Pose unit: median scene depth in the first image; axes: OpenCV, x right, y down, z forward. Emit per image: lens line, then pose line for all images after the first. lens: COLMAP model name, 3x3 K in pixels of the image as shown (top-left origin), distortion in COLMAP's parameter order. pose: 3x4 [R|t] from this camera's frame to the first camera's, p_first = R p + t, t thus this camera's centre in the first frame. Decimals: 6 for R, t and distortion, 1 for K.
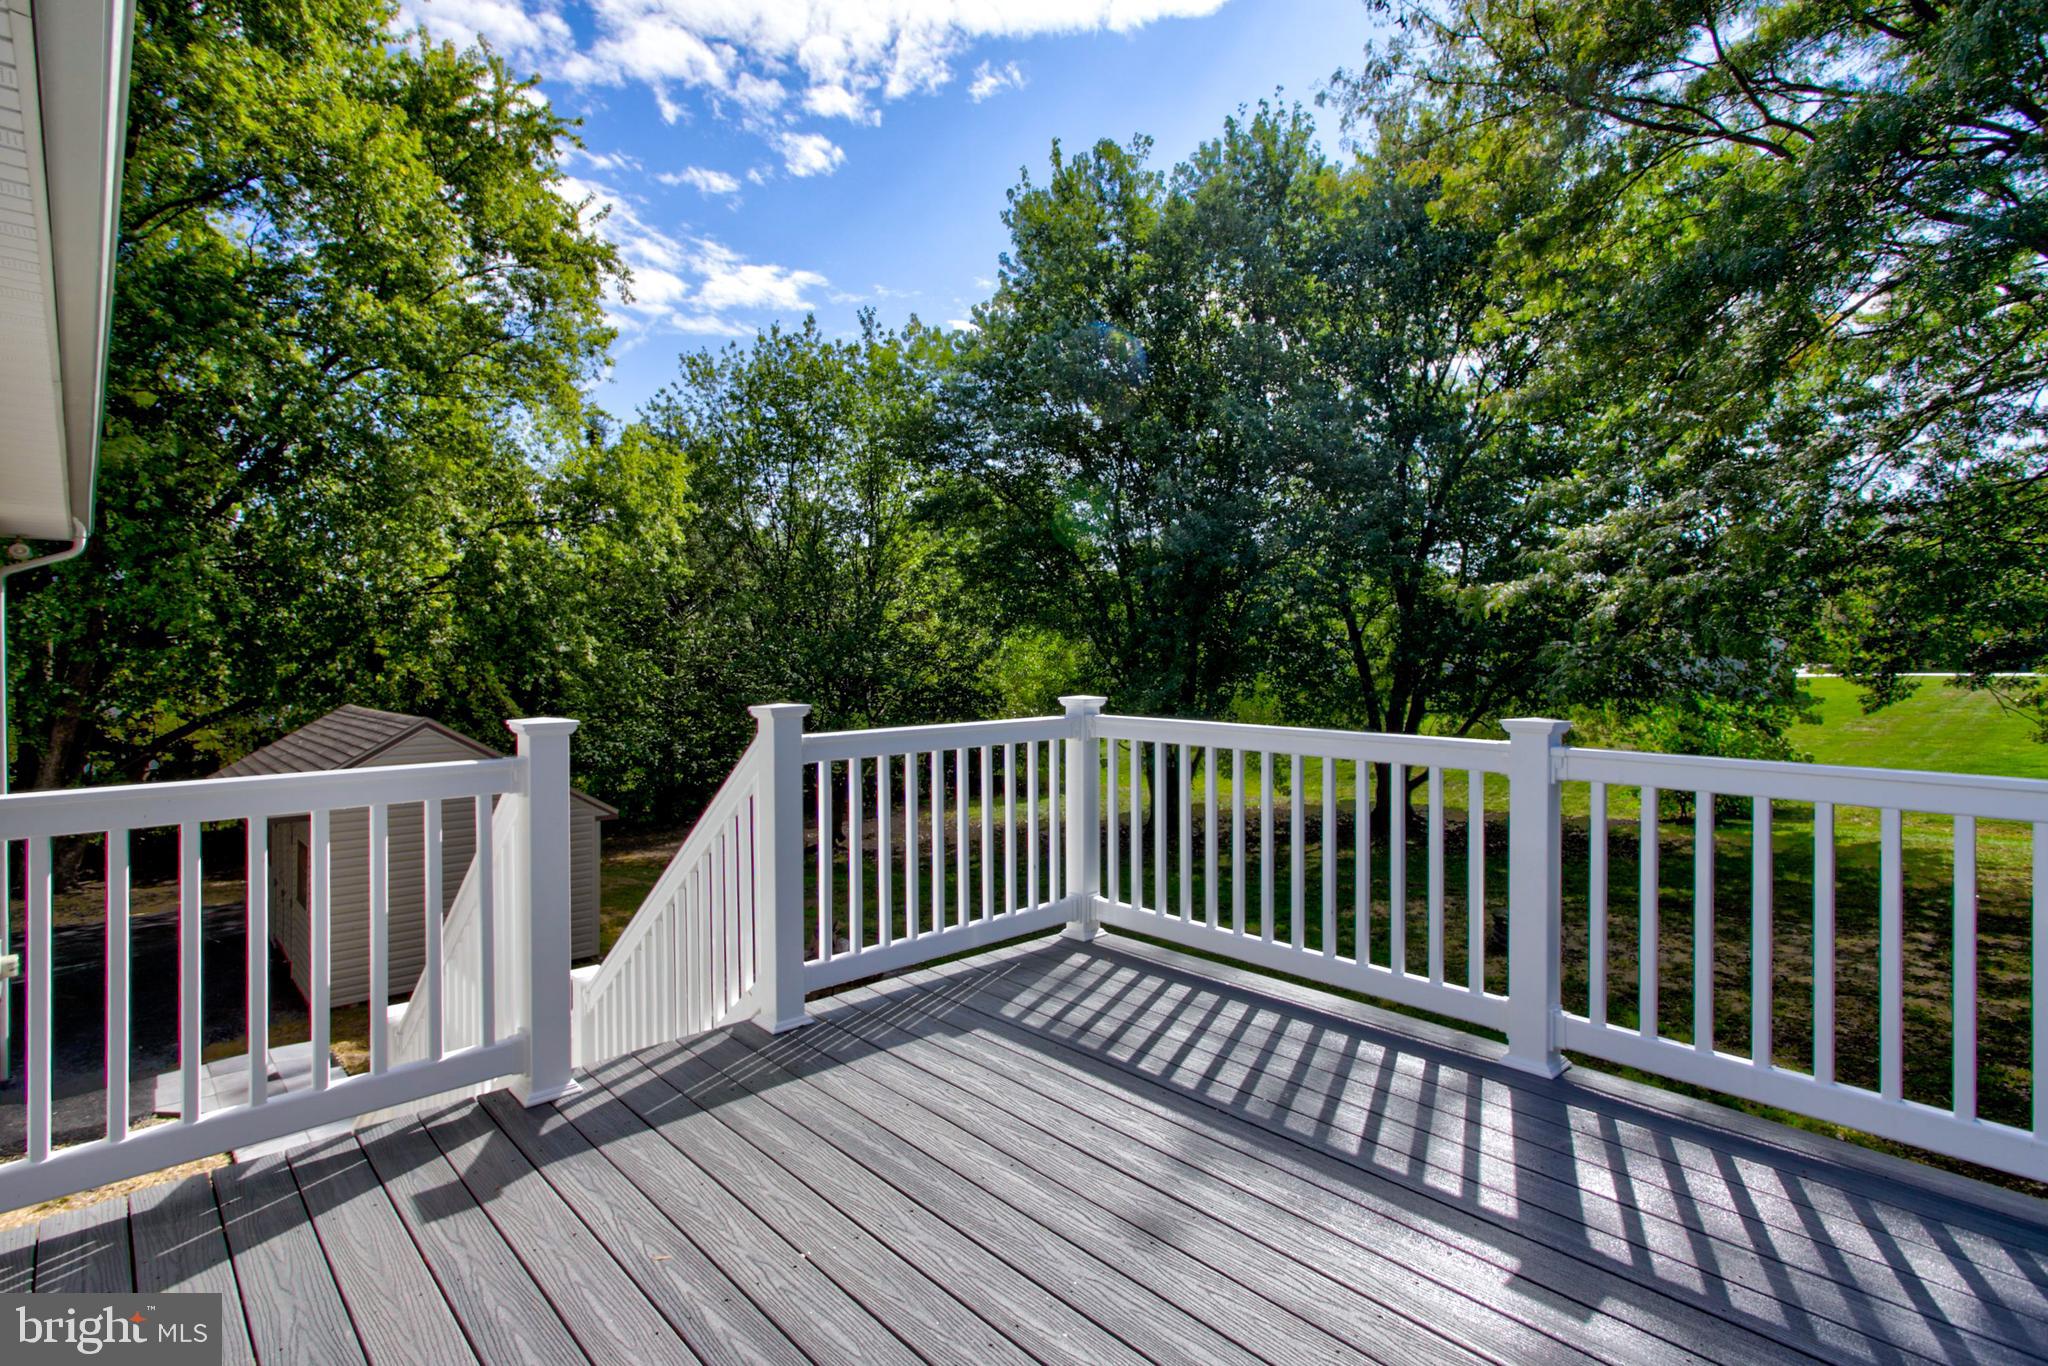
lens RADIAL K [[1007.7, 0, 1033.1], [0, 1007.7, 645.0], [0, 0, 1]] dist [0.002227, 0.000302]
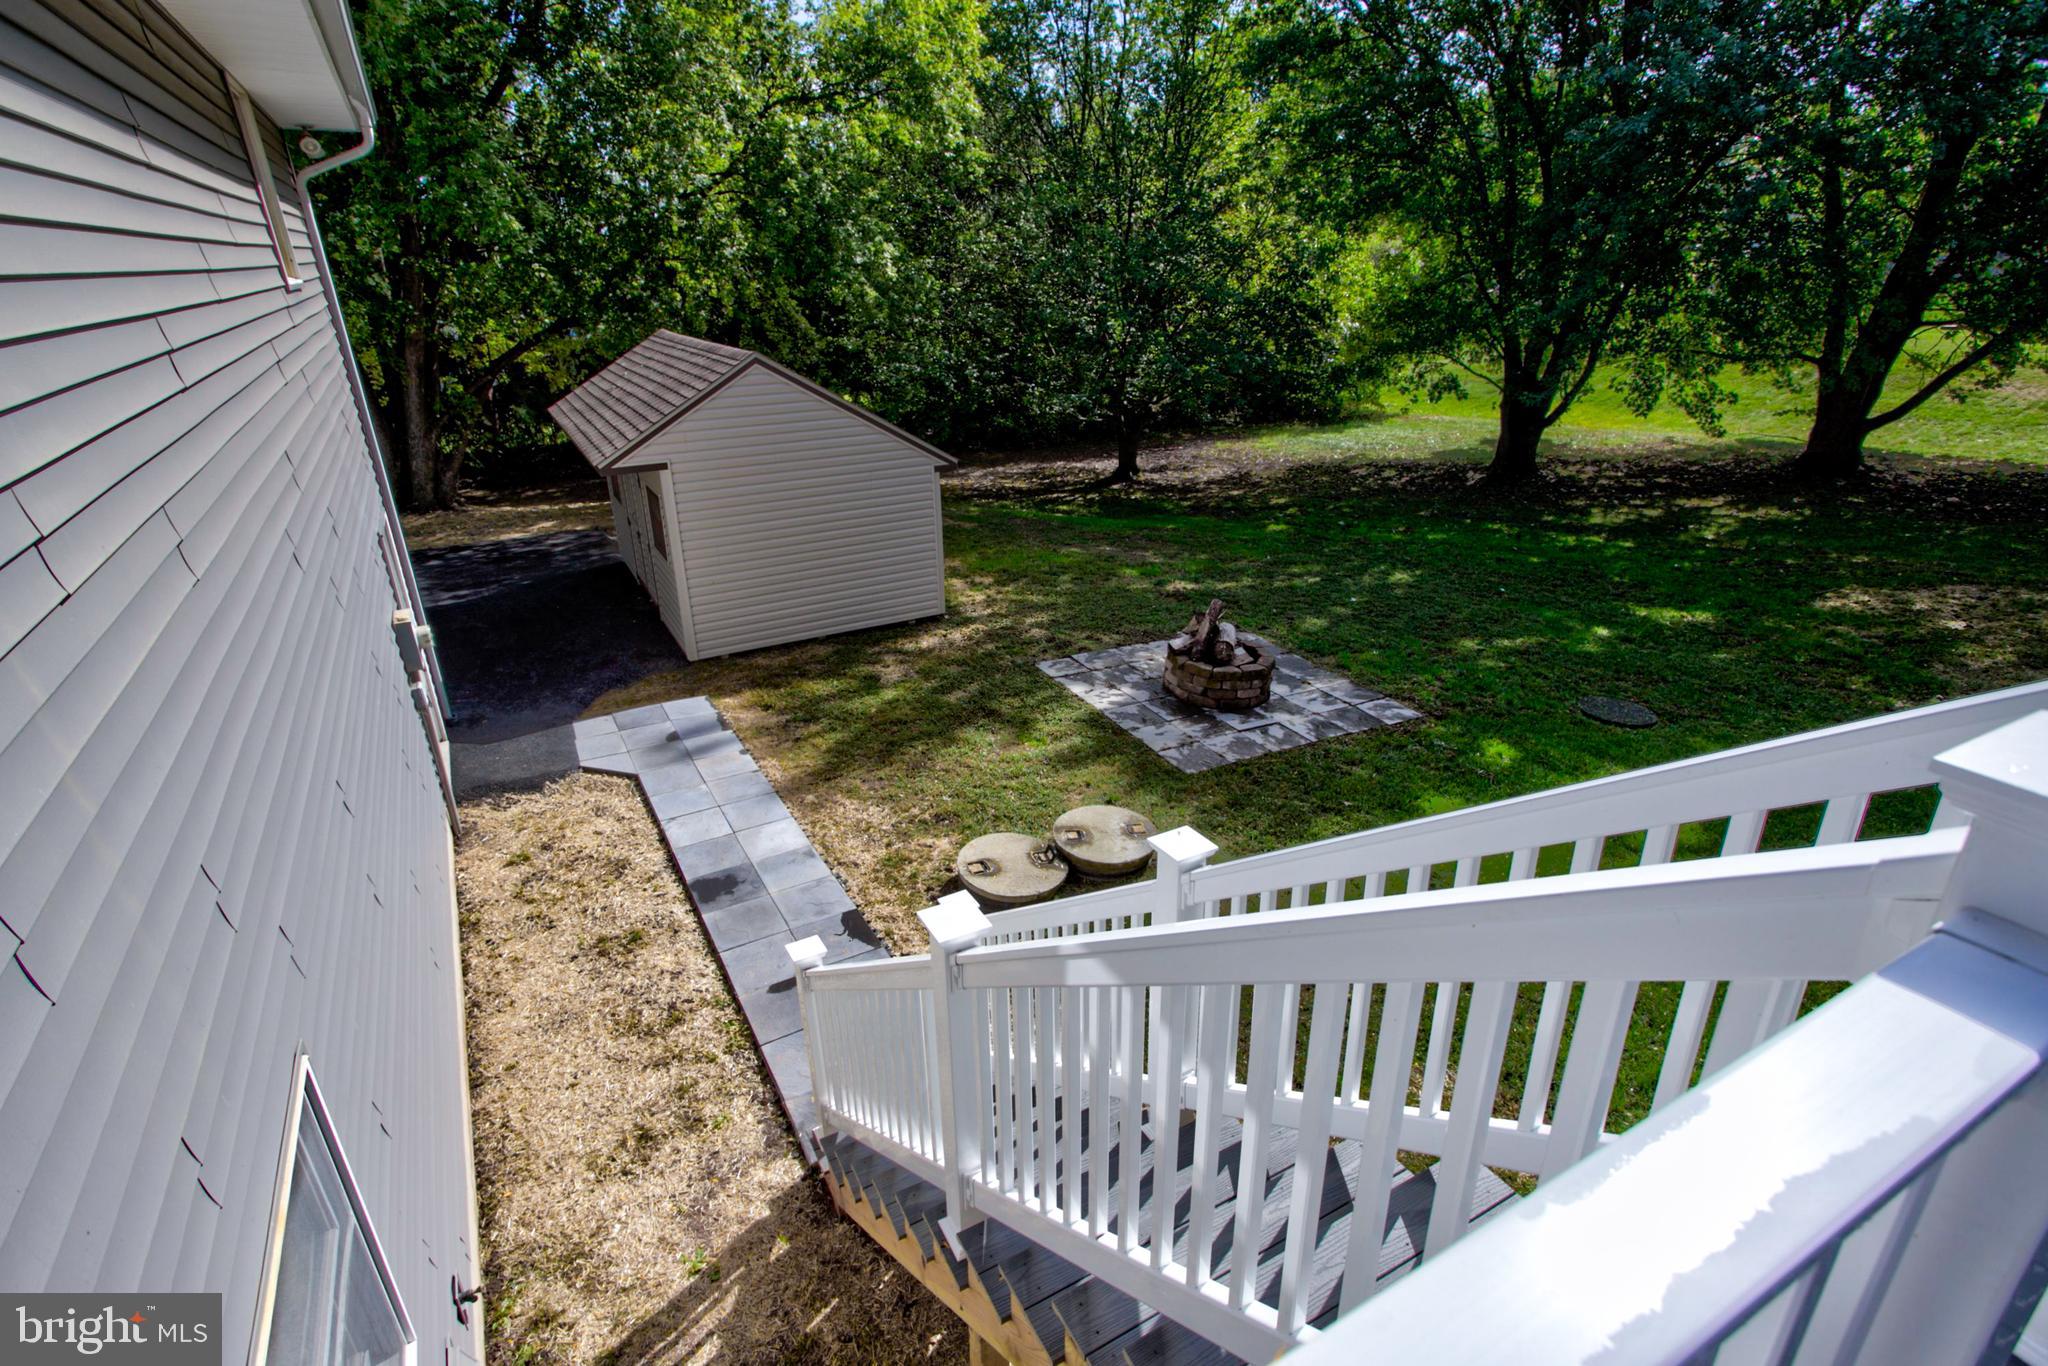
lens RADIAL K [[1007.6, 0, 1003.7], [0, 1007.6, 663.2], [0, 0, 1]] dist [0.014788, 0.000028]
pose [[0.966486, 0.081450, -0.243454, -0.105592], [0.018745, 0.923411, 0.383355, -0.006464], [0.256032, -0.375071, 0.890937, 0.117977]]
